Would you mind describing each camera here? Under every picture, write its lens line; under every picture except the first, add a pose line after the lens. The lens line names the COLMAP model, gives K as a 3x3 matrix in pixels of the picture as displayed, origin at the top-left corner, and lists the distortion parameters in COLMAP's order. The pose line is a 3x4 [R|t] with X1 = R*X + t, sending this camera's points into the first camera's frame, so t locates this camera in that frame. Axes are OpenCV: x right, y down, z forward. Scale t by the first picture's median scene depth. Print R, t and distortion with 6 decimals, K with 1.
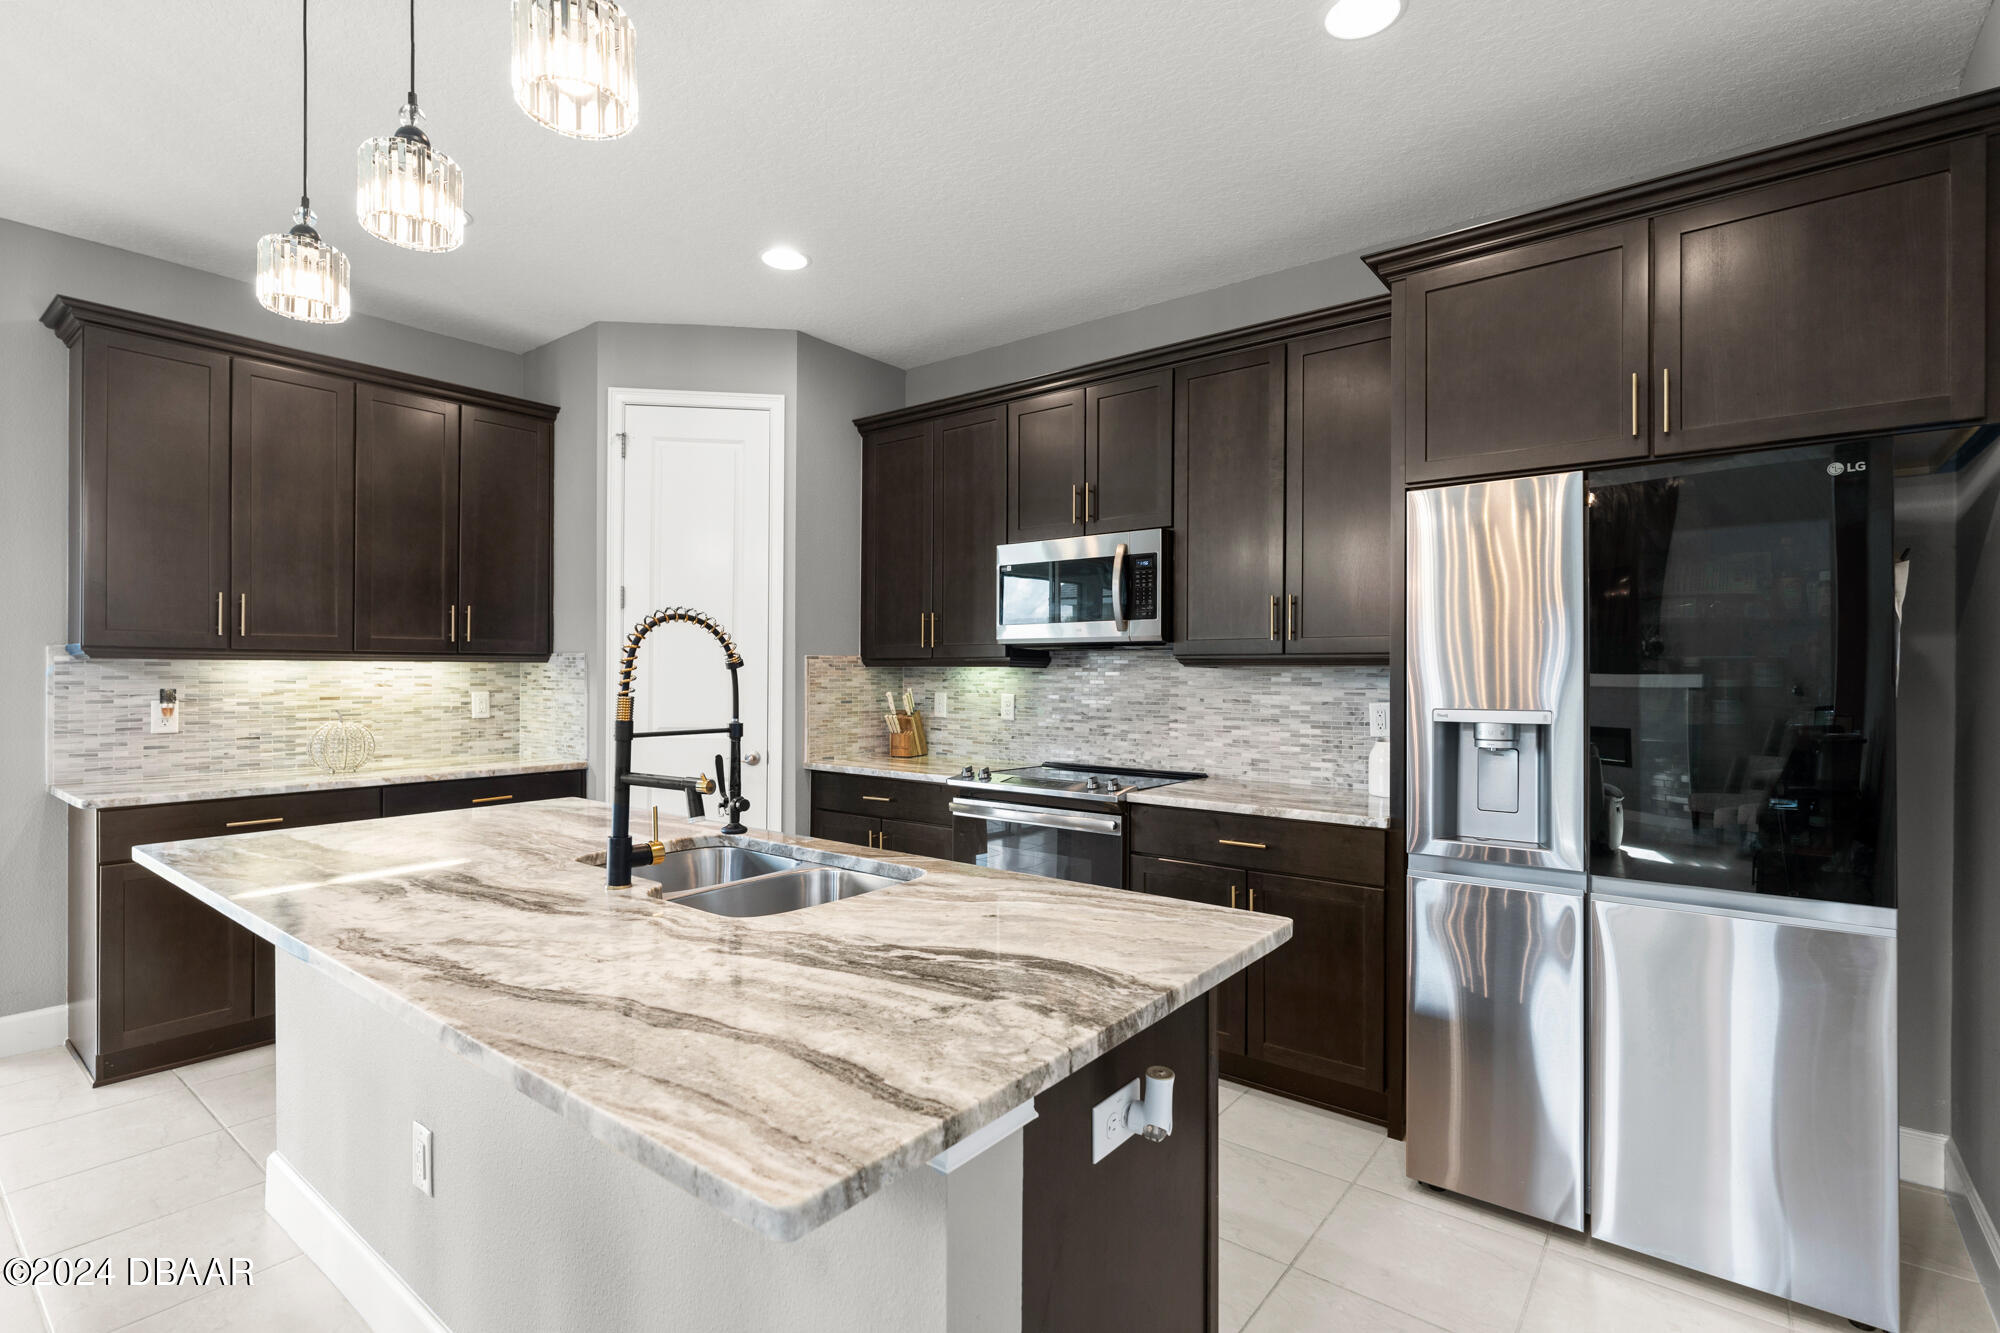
lens RADIAL K [[912.5, 0, 1004.8], [0, 912.5, 672.8], [0, 0, 1]] dist [-0.002951, -0.000356]
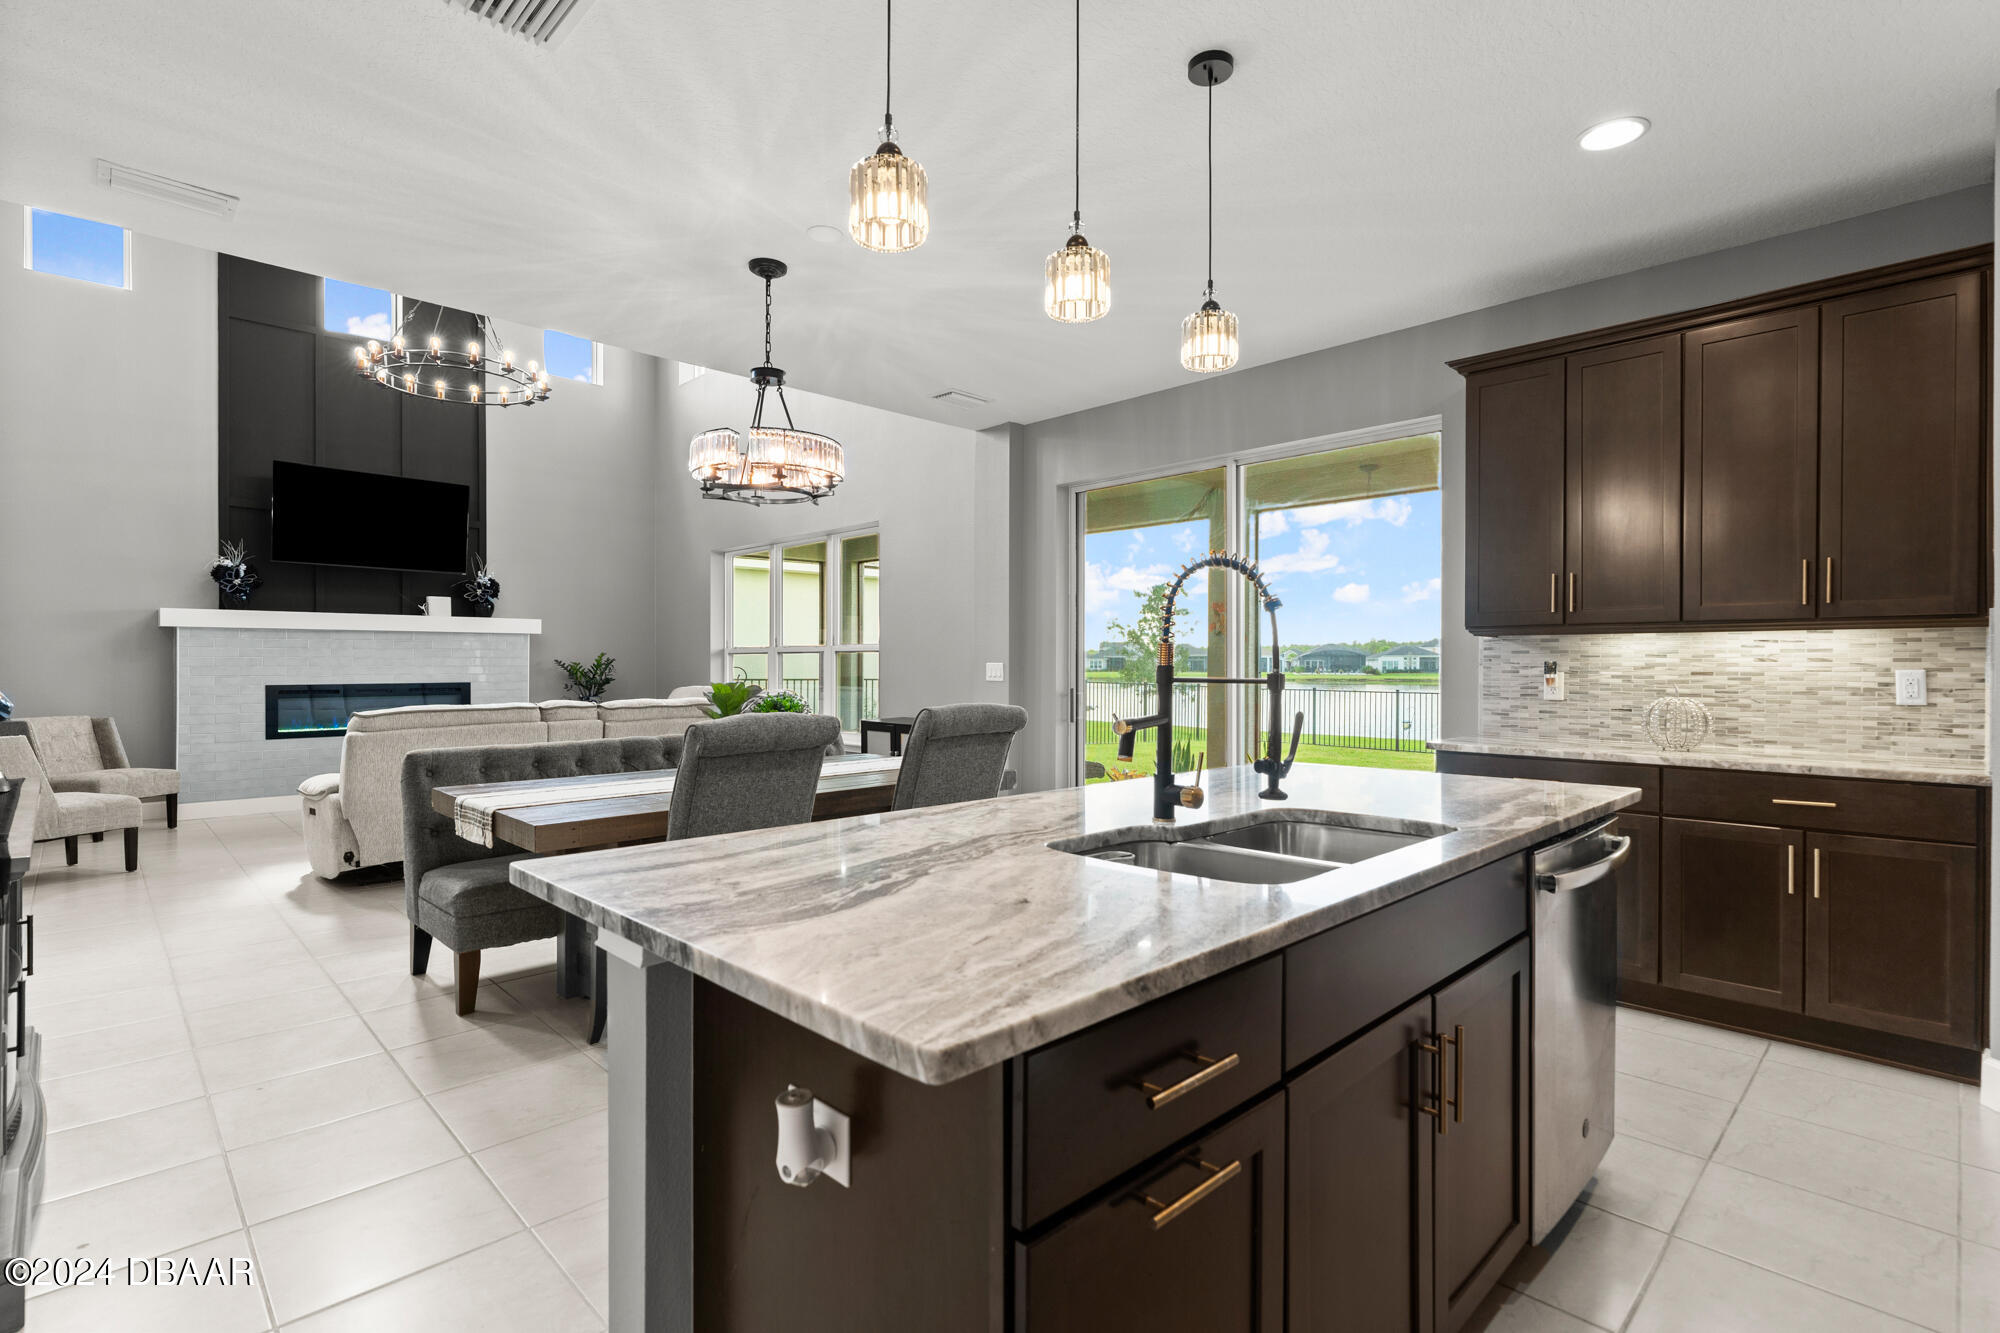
lens RADIAL K [[925.8, 0, 997.0], [0, 925.8, 662.2], [0, 0, 1]] dist [-0.010539, -0.000642]
pose [[-0.102686, -0.003971, -0.994706, 0.303098], [-0.003023, 0.999989, -0.003681, 0.024070], [0.994709, 0.002629, -0.102697, 0.408118]]
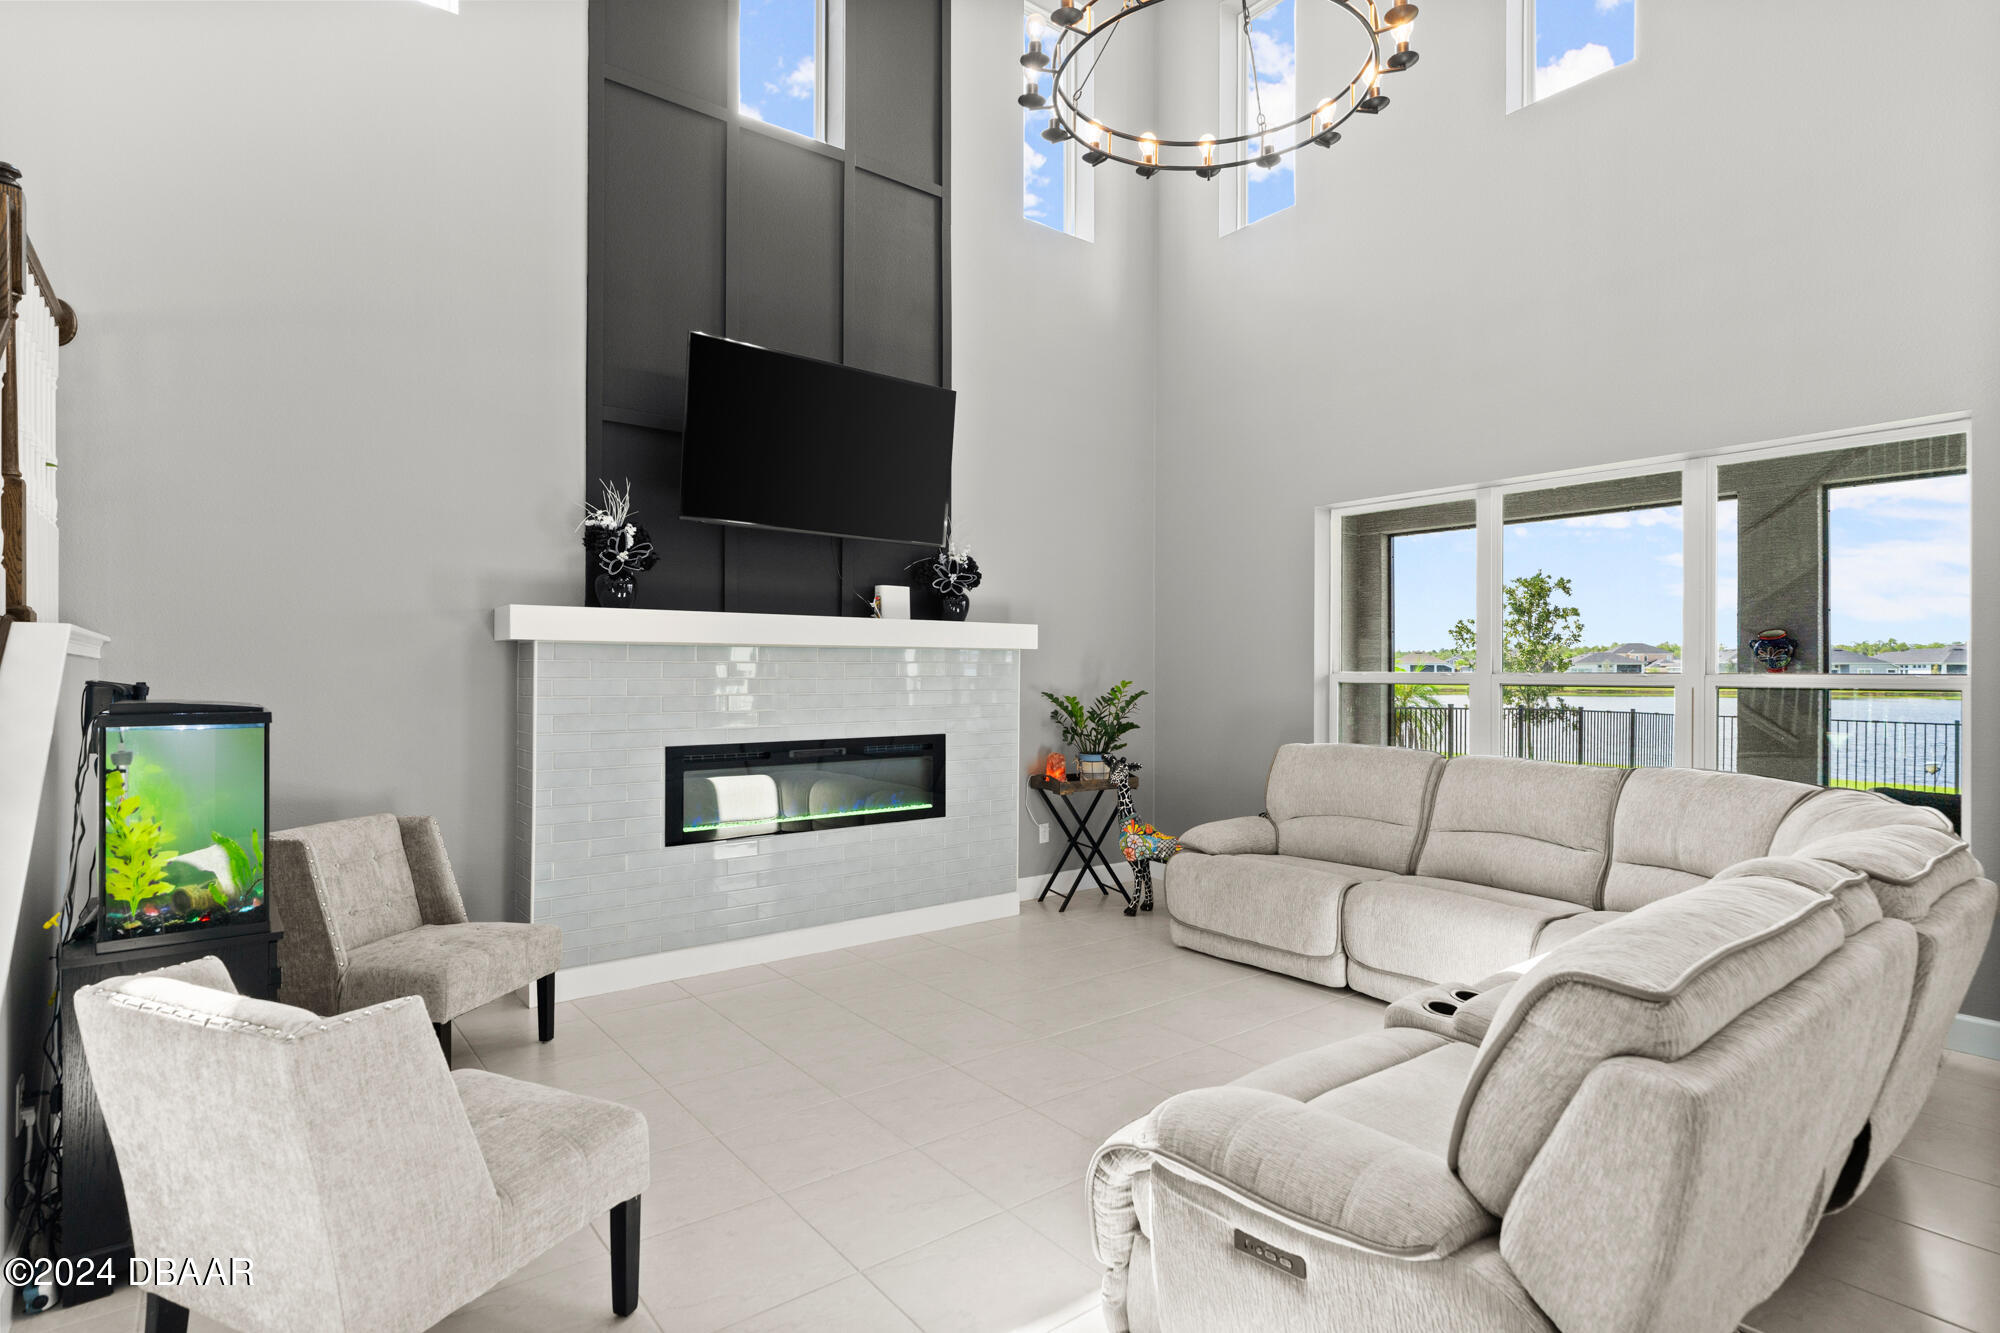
lens RADIAL K [[1019.7, 0, 998.1], [0, 1019.7, 658.2], [0, 0, 1]] dist [-0.002965, -0.000522]
pose [[-0.242158, -0.018460, -0.970061, 0.230503], [-0.006730, 0.999827, -0.017347, 0.020318], [0.970213, 0.002327, -0.242241, 0.300442]]
